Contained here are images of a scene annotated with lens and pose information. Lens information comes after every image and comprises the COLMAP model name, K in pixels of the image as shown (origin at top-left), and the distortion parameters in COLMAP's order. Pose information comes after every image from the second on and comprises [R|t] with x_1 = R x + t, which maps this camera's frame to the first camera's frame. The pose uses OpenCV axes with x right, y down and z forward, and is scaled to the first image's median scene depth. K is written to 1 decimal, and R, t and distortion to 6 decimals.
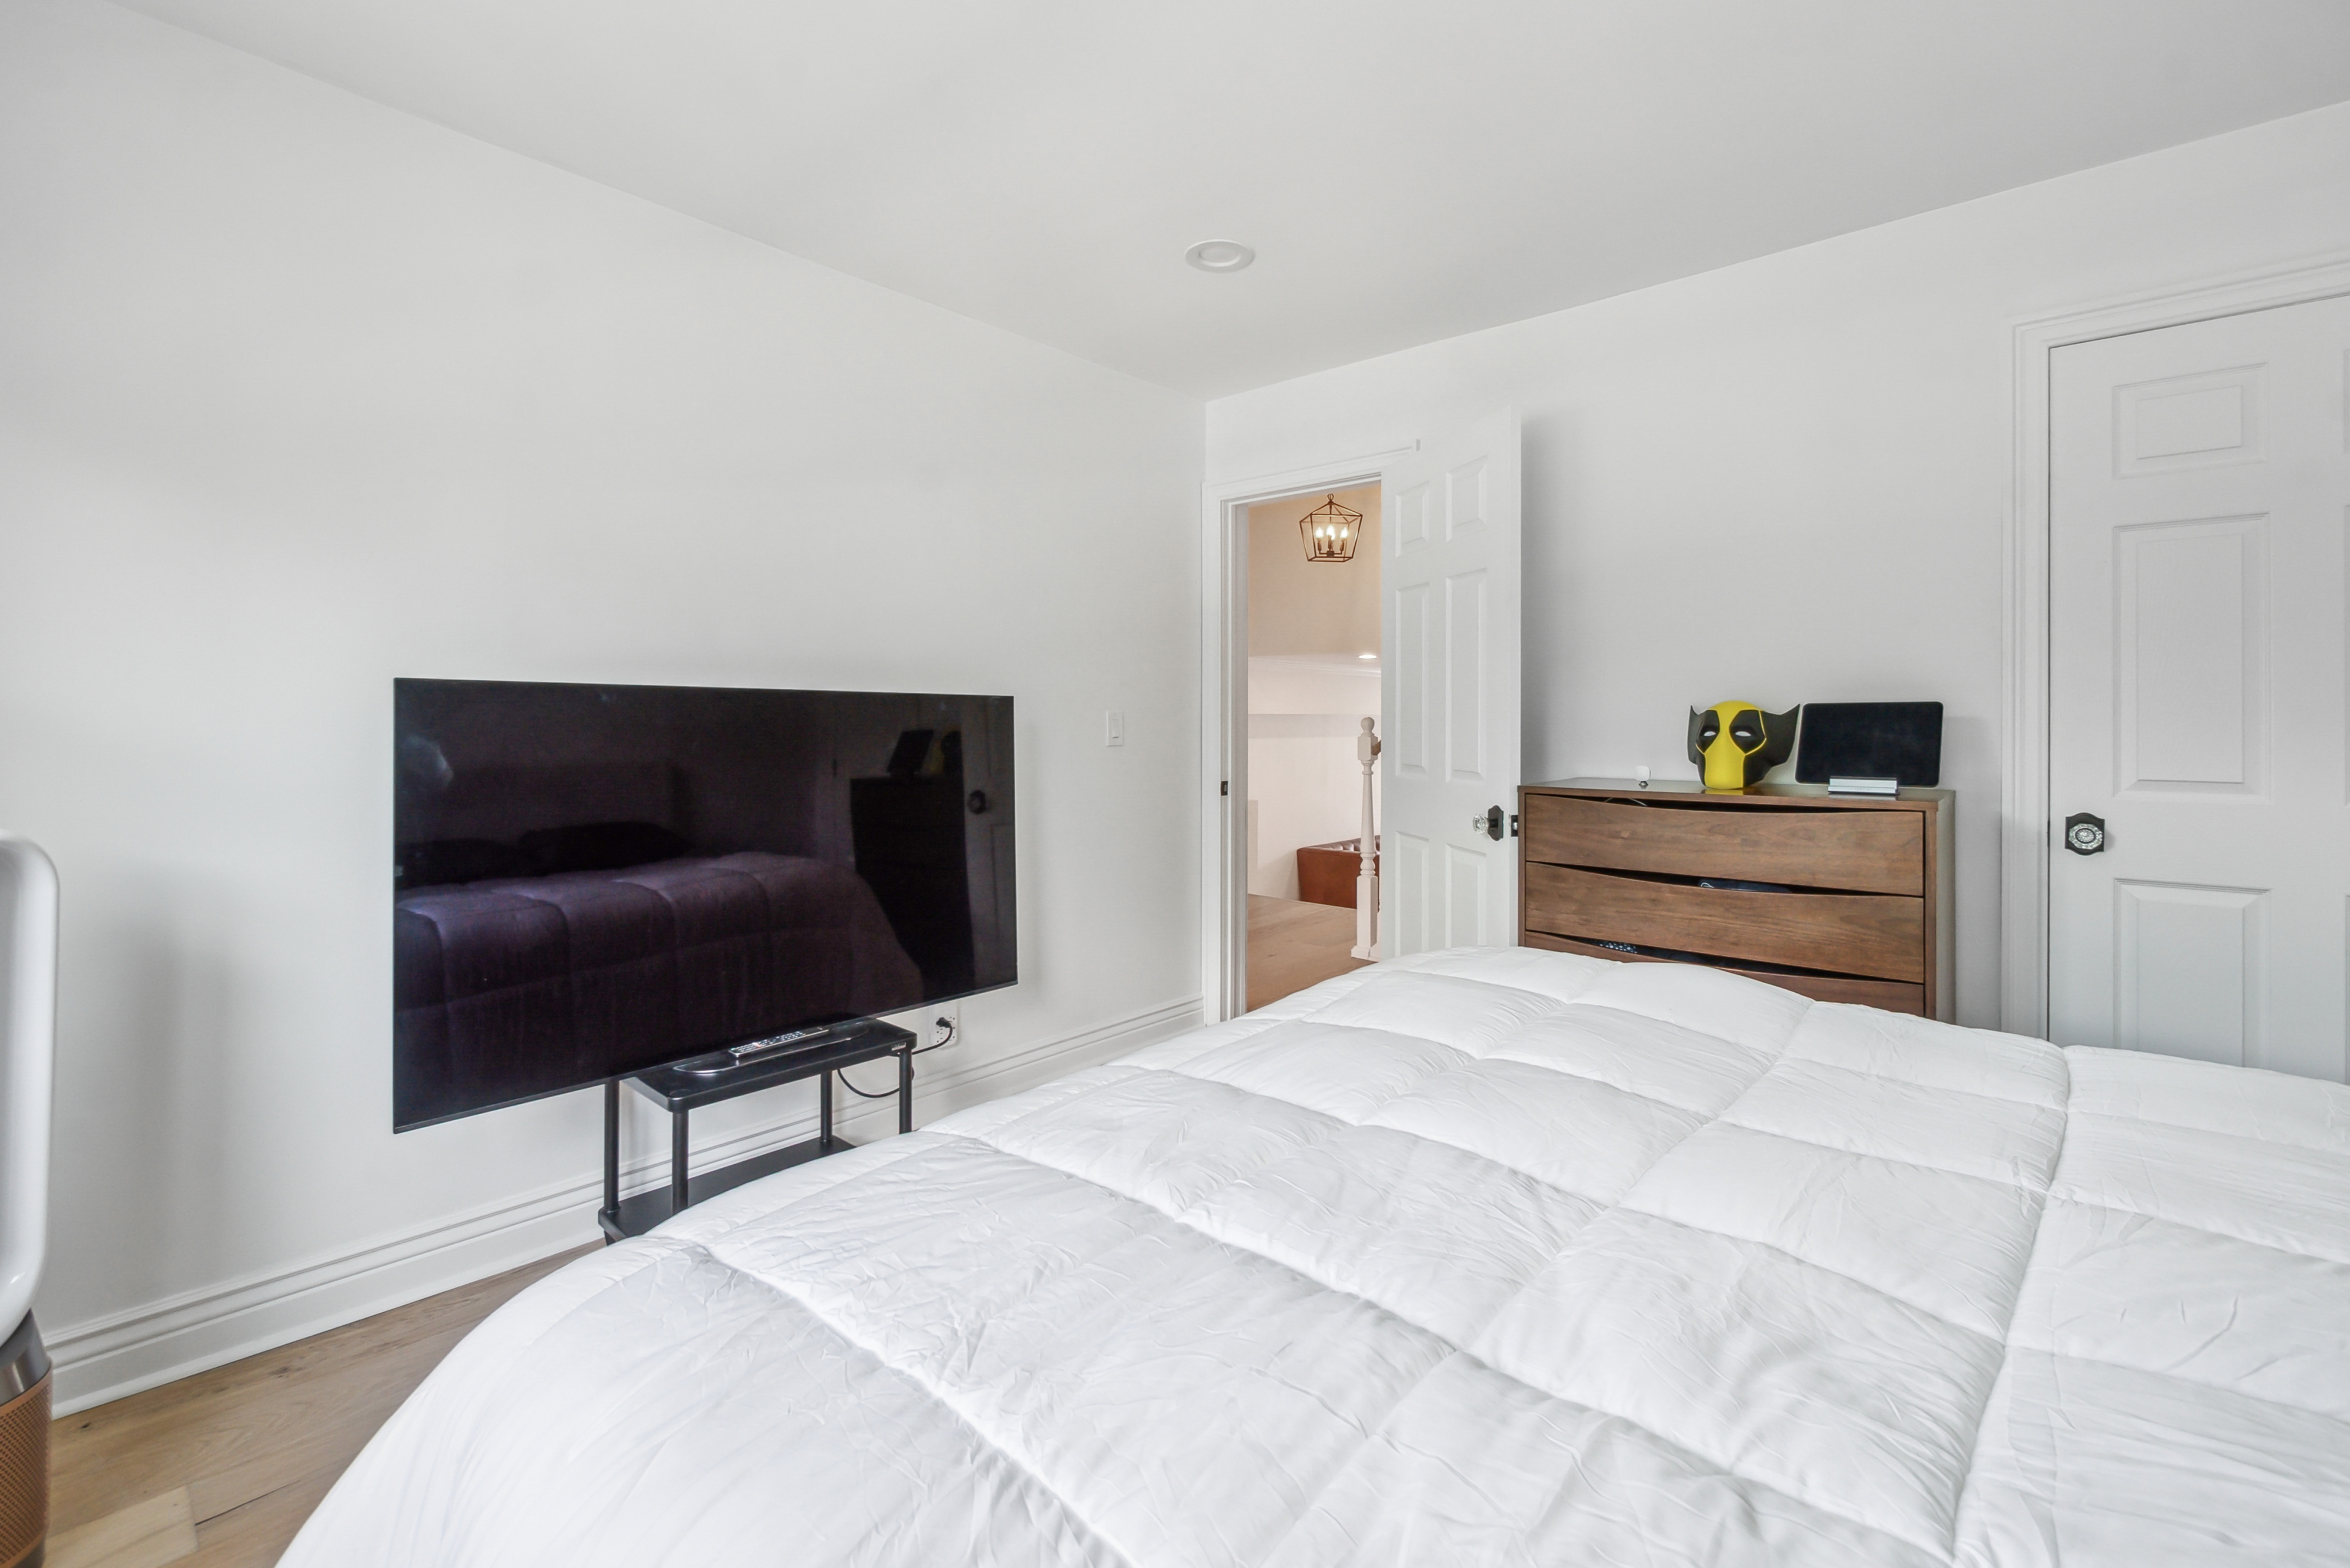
lens RADIAL K [[995.8, 0, 1191.4], [0, 995.8, 749.7], [0, 0, 1]] dist [-0.007001, -0.000090]
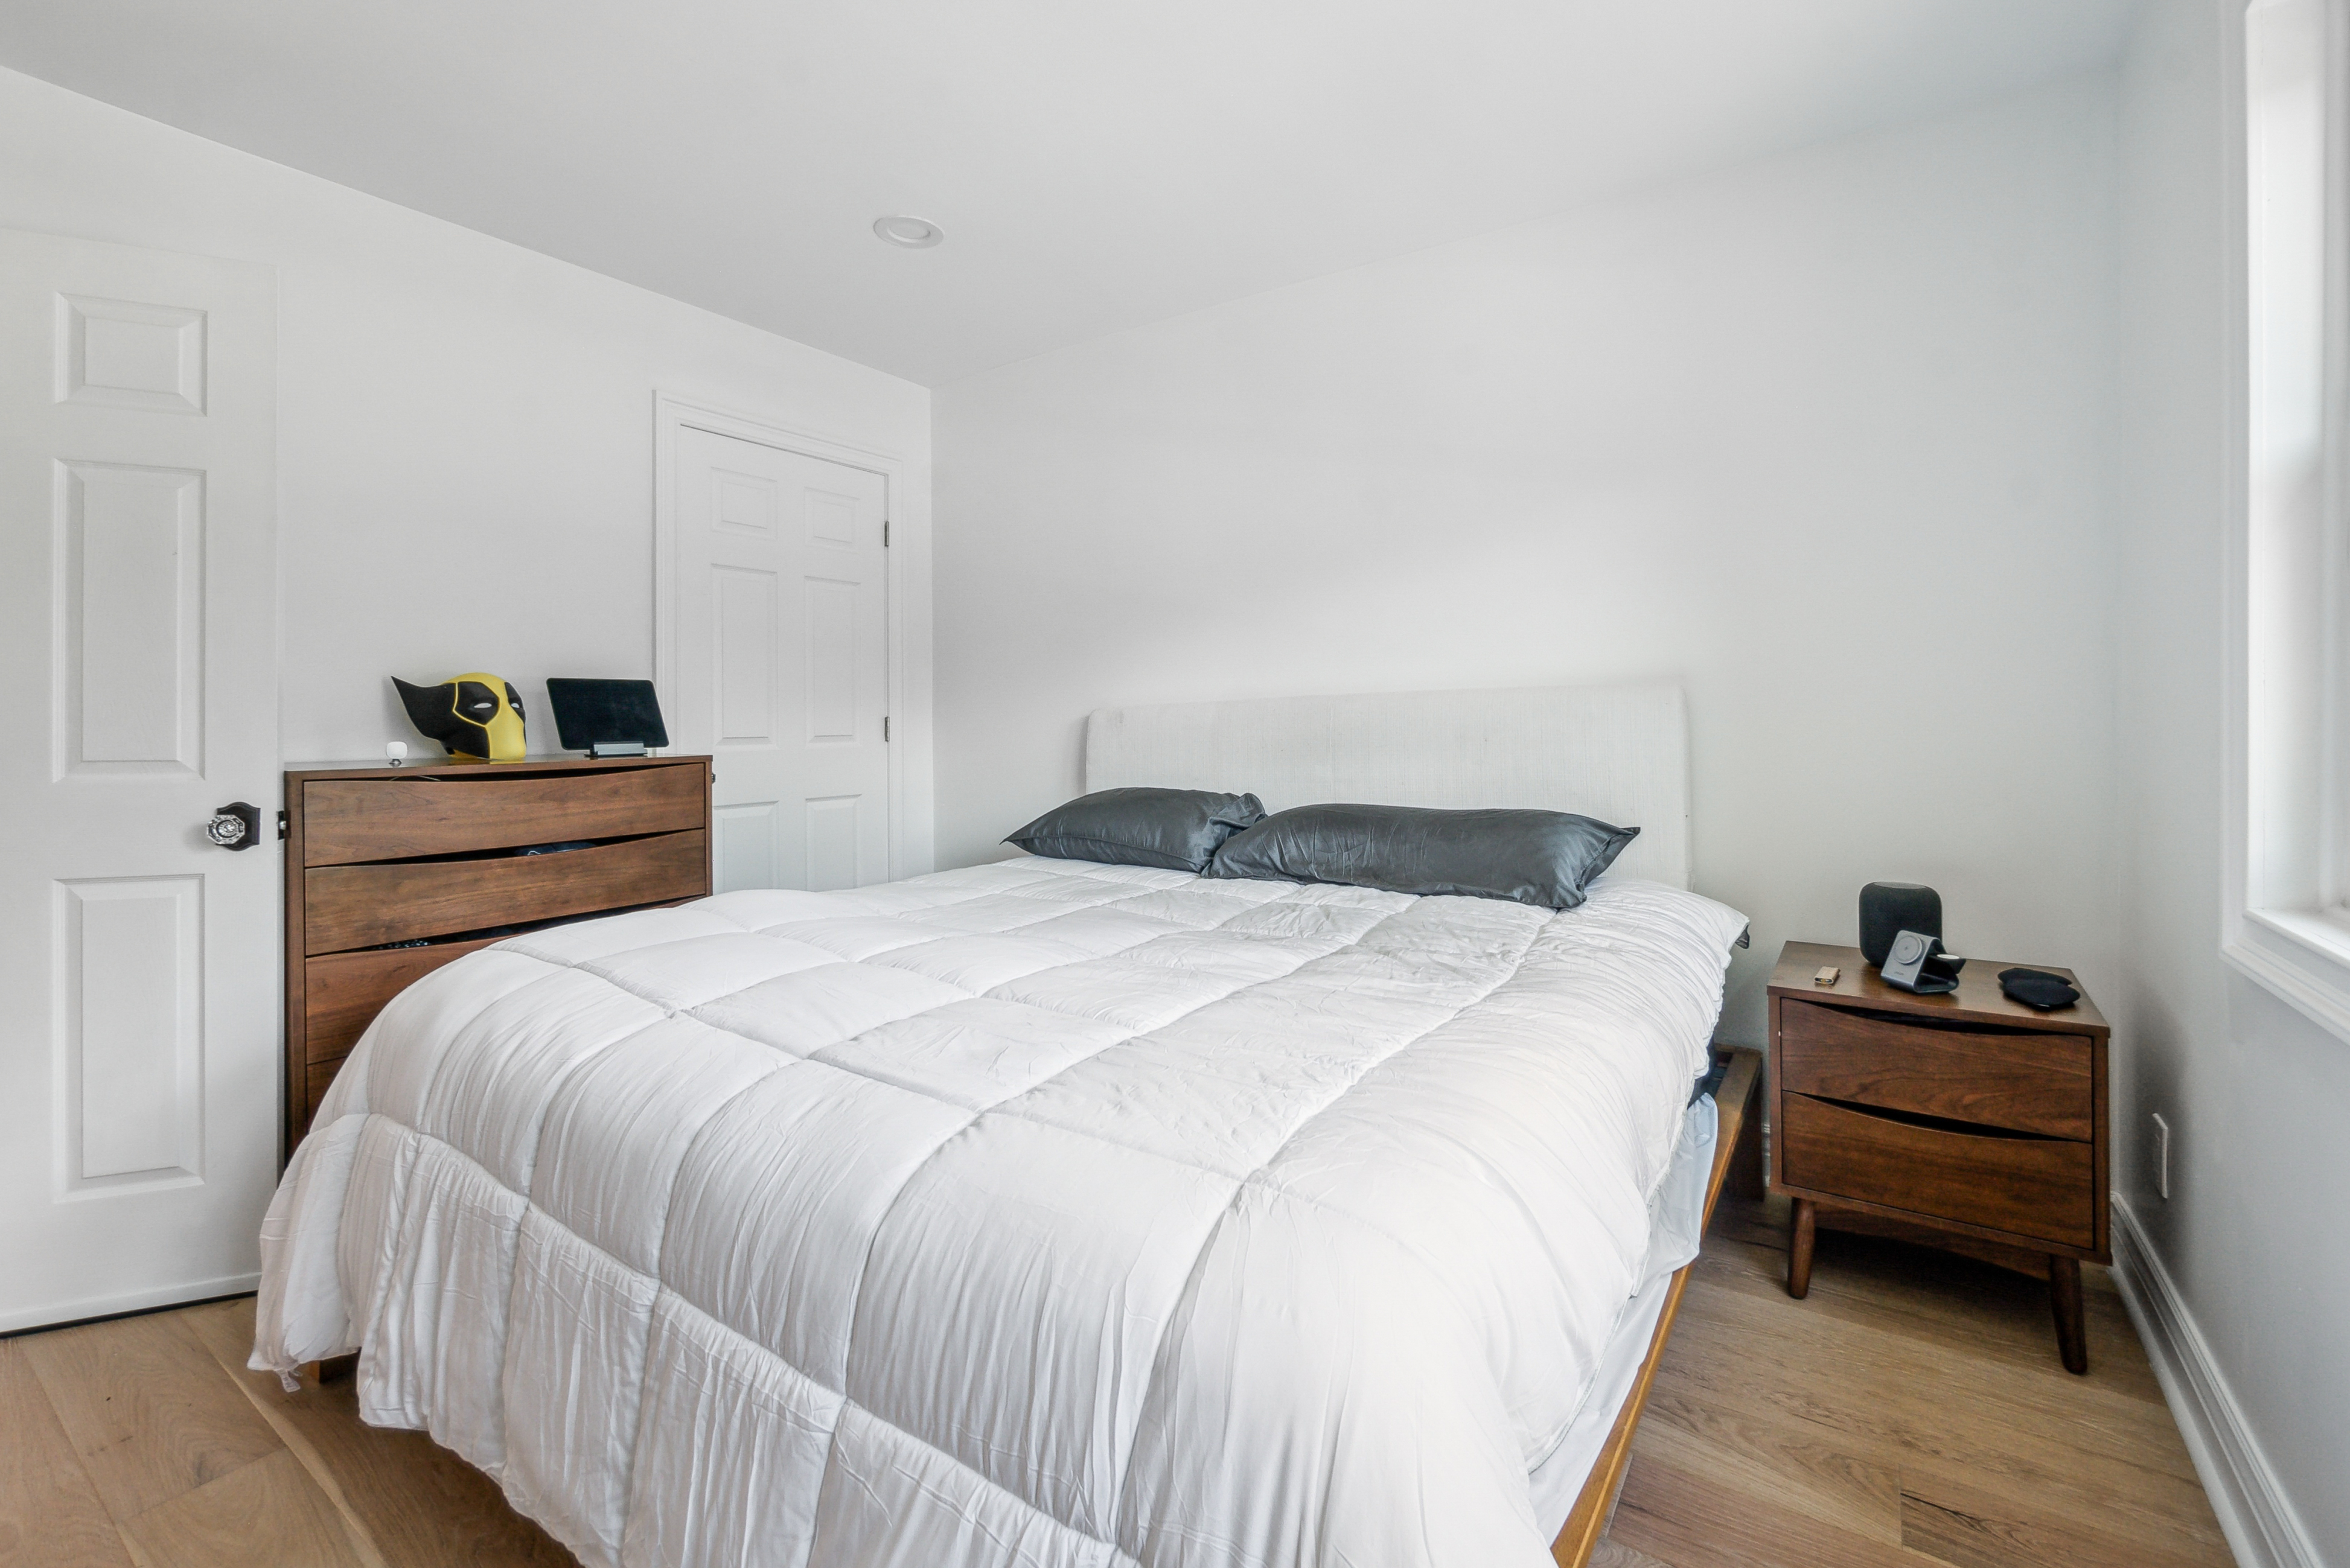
lens RADIAL K [[995.8, 0, 1191.4], [0, 995.8, 749.7], [0, 0, 1]] dist [-0.007001, -0.000090]
pose [[-0.096691, -0.034222, 0.994726, -0.552930], [0.030279, 0.998845, 0.037307, 0.013580], [-0.994854, 0.033726, -0.095544, 0.428397]]
